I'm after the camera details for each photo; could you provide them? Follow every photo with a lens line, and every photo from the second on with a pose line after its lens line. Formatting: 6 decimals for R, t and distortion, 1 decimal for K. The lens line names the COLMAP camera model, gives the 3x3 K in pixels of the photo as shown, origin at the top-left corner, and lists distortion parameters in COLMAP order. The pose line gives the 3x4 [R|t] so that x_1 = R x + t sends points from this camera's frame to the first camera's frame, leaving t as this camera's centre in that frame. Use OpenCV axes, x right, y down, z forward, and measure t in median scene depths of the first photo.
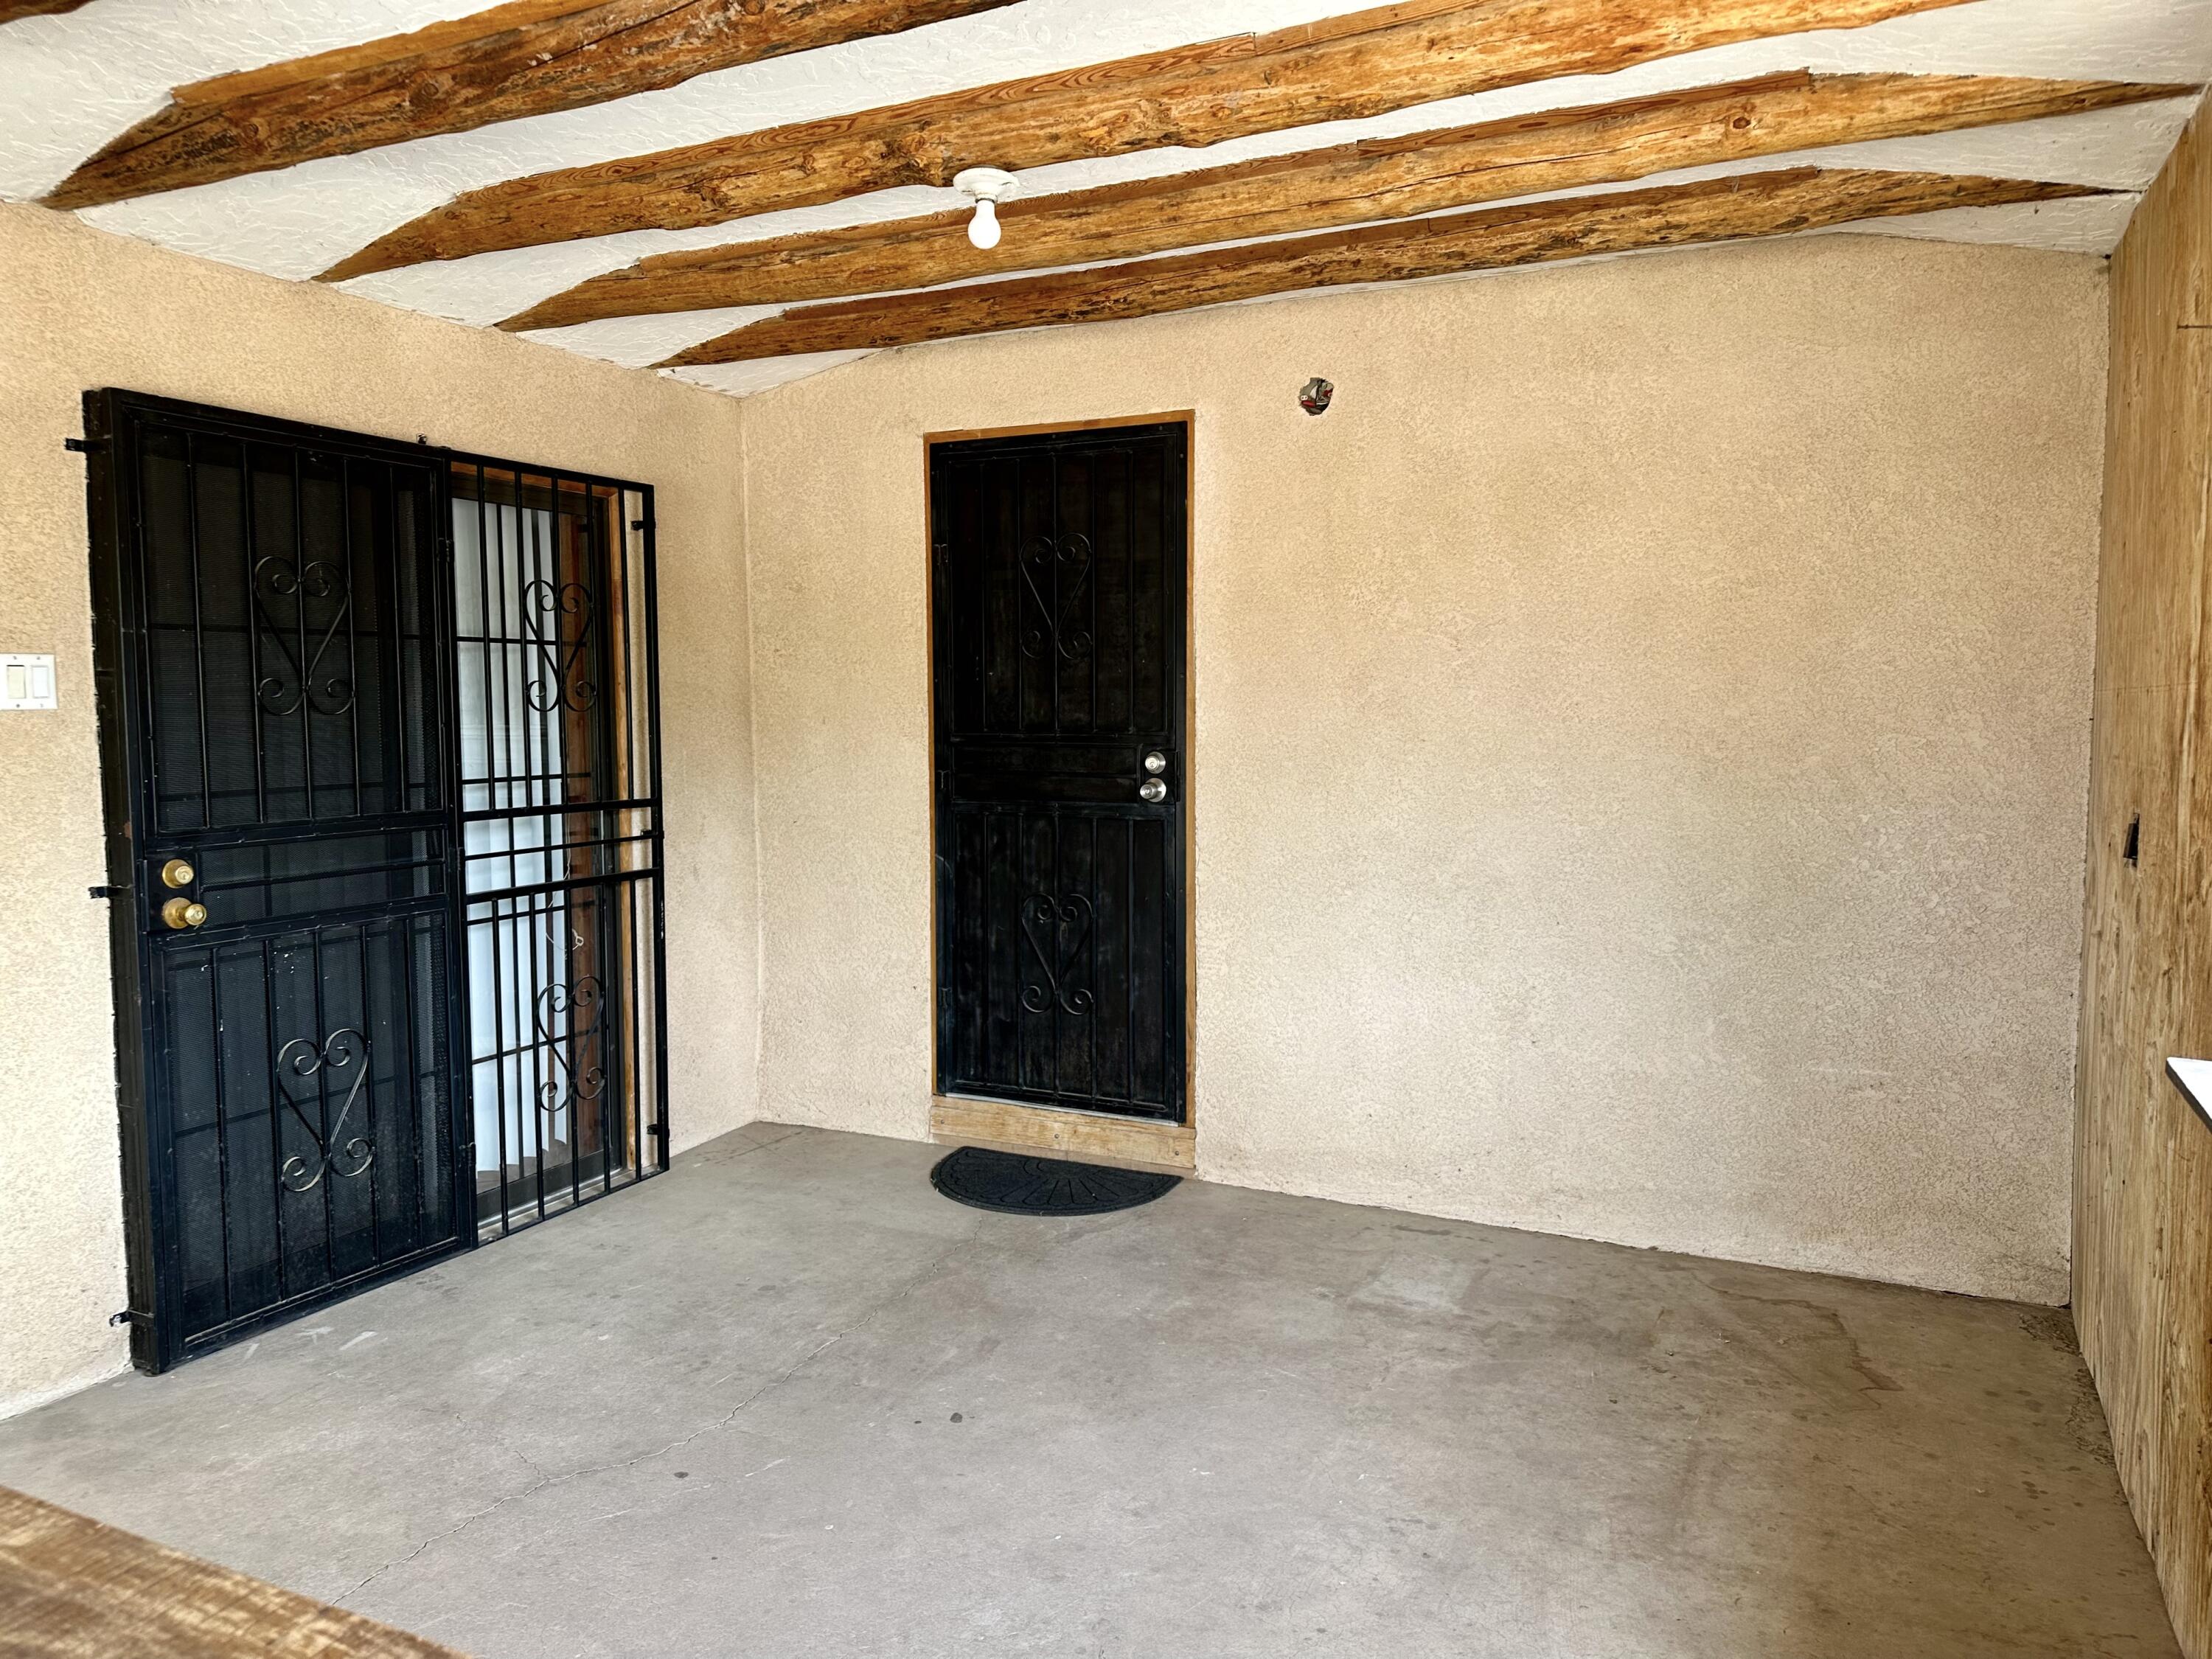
lens RADIAL K [[1572.3, 0, 1106.0], [0, 1572.3, 829.5], [0, 0, 1]] dist [0.159647, -0.285266]
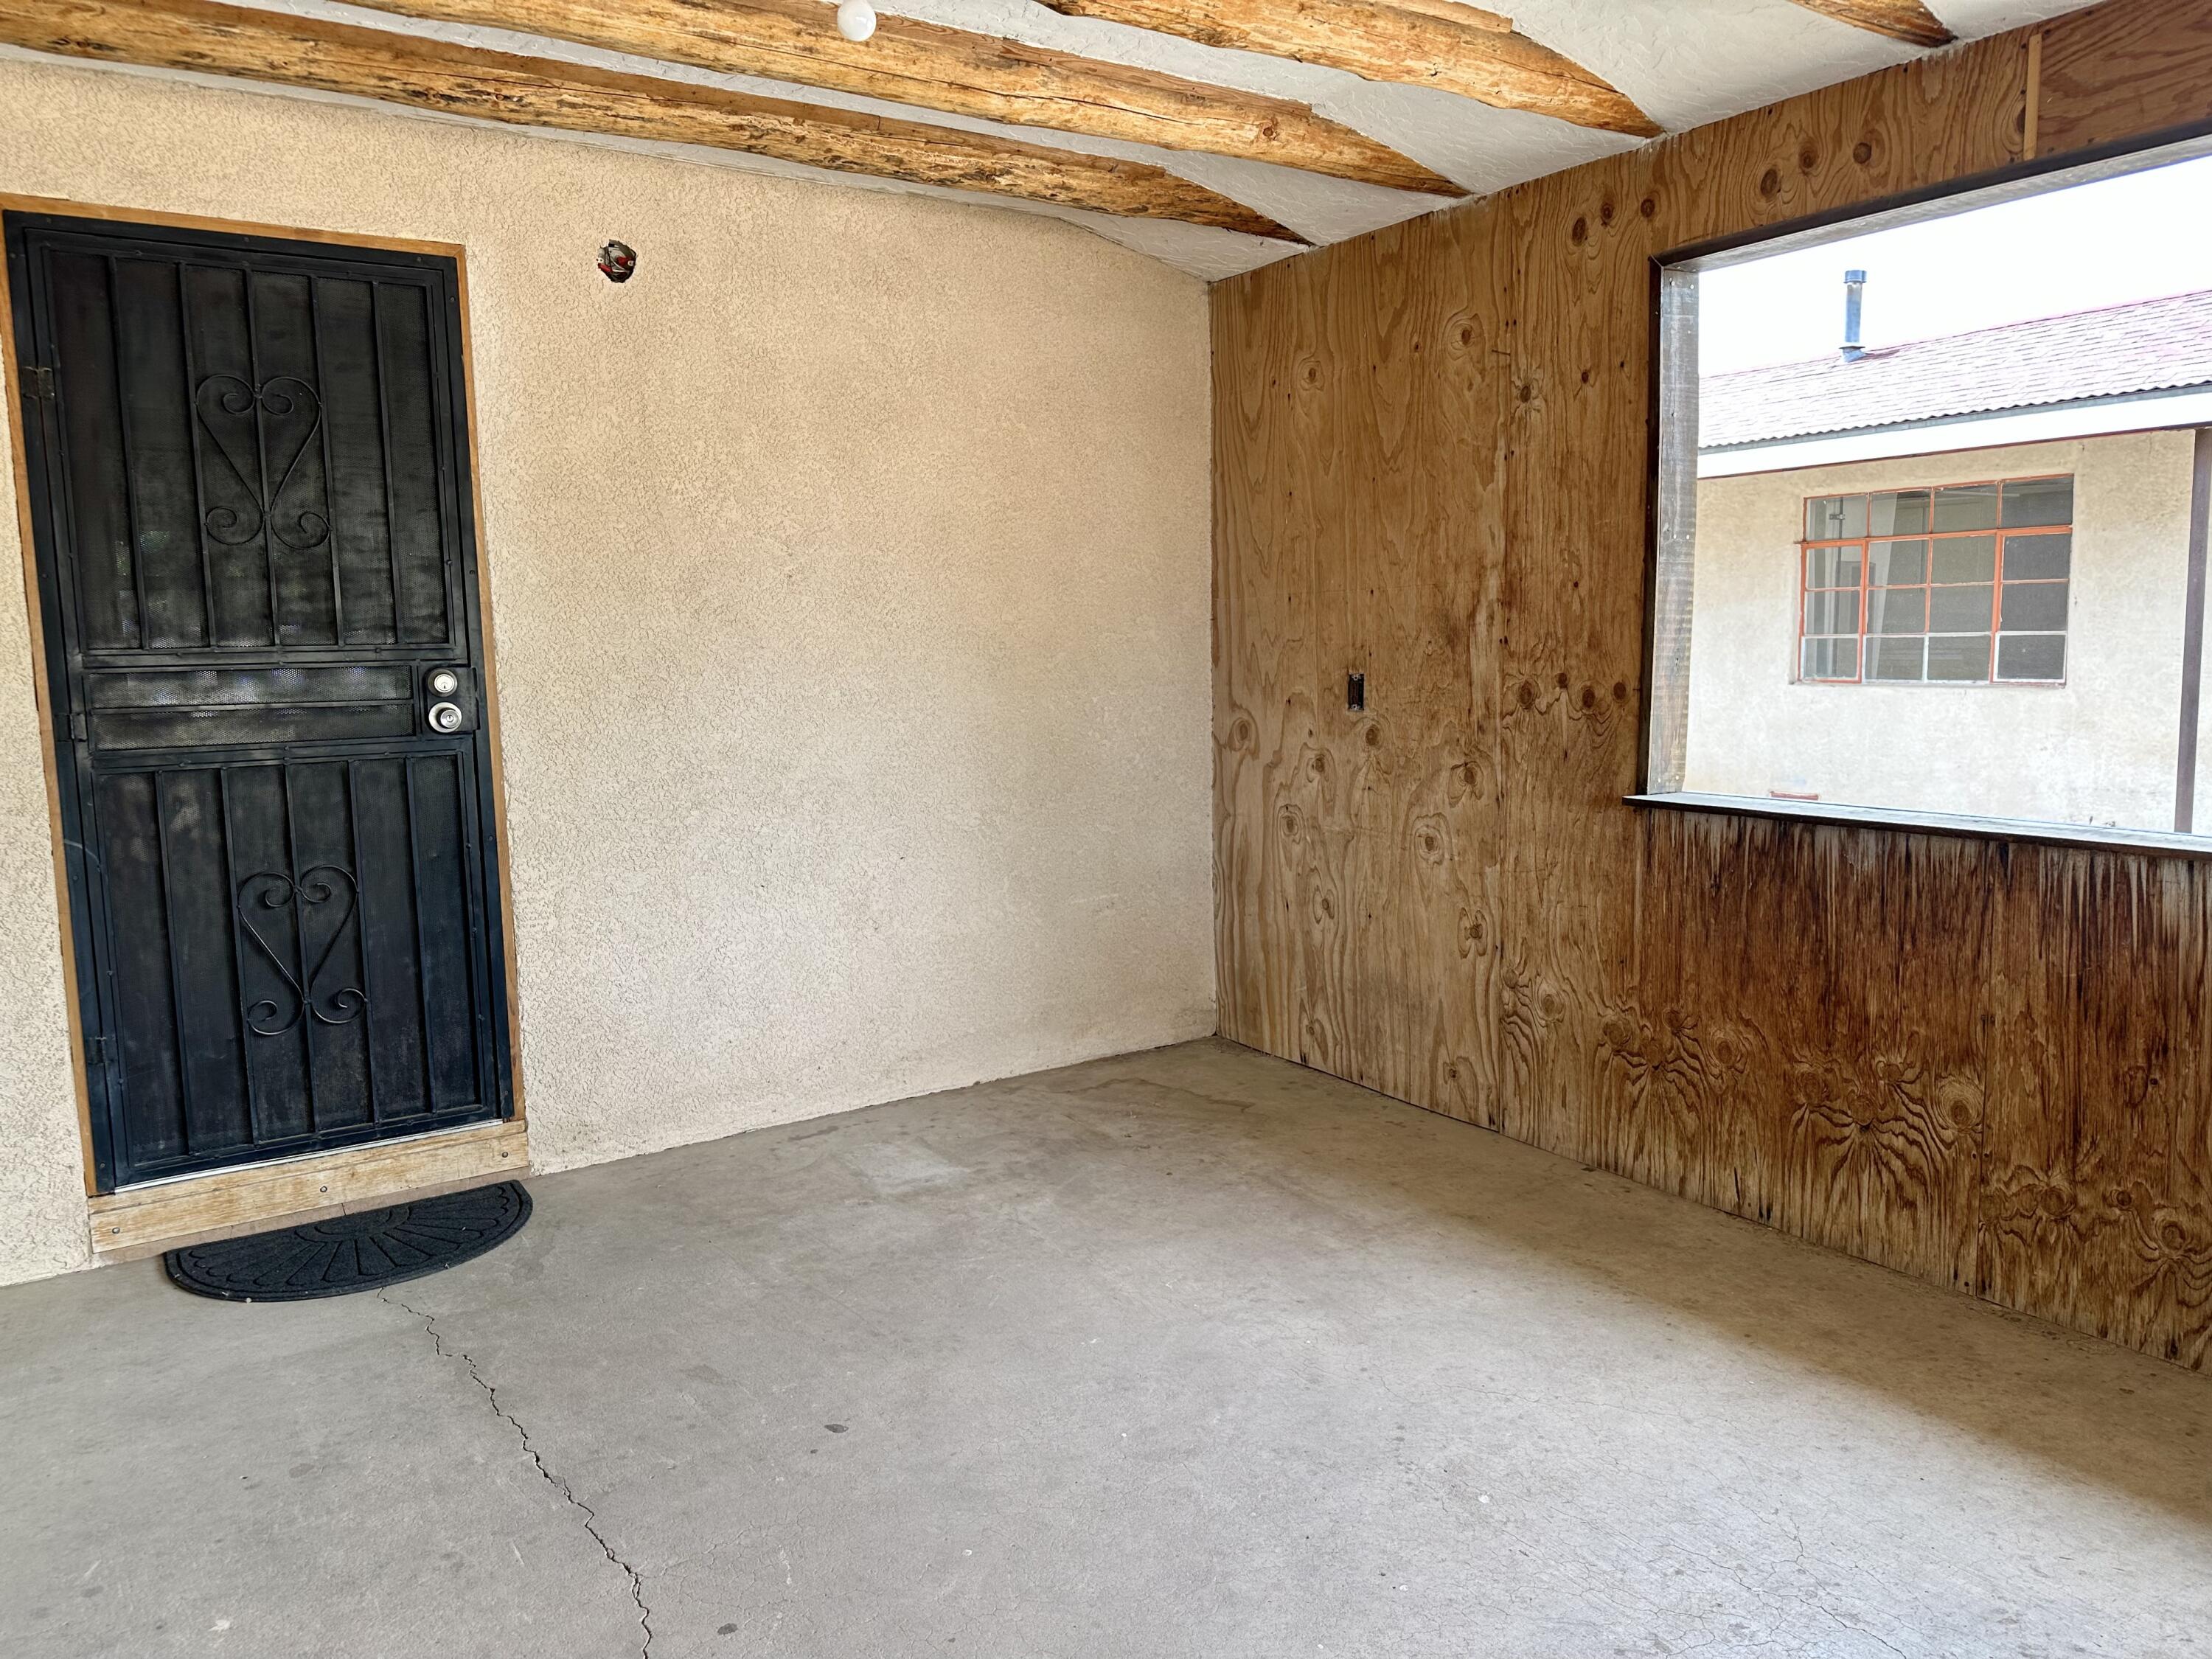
lens RADIAL K [[1558.5, 0, 1106.0], [0, 1558.5, 829.5], [0, 0, 1]] dist [0.137488, -0.196201]
pose [[0.499941, -0.117756, 0.858016, -0.573287], [0.090880, 0.992377, 0.083243, -0.006339], [-0.861278, 0.036360, 0.506832, 0.348582]]
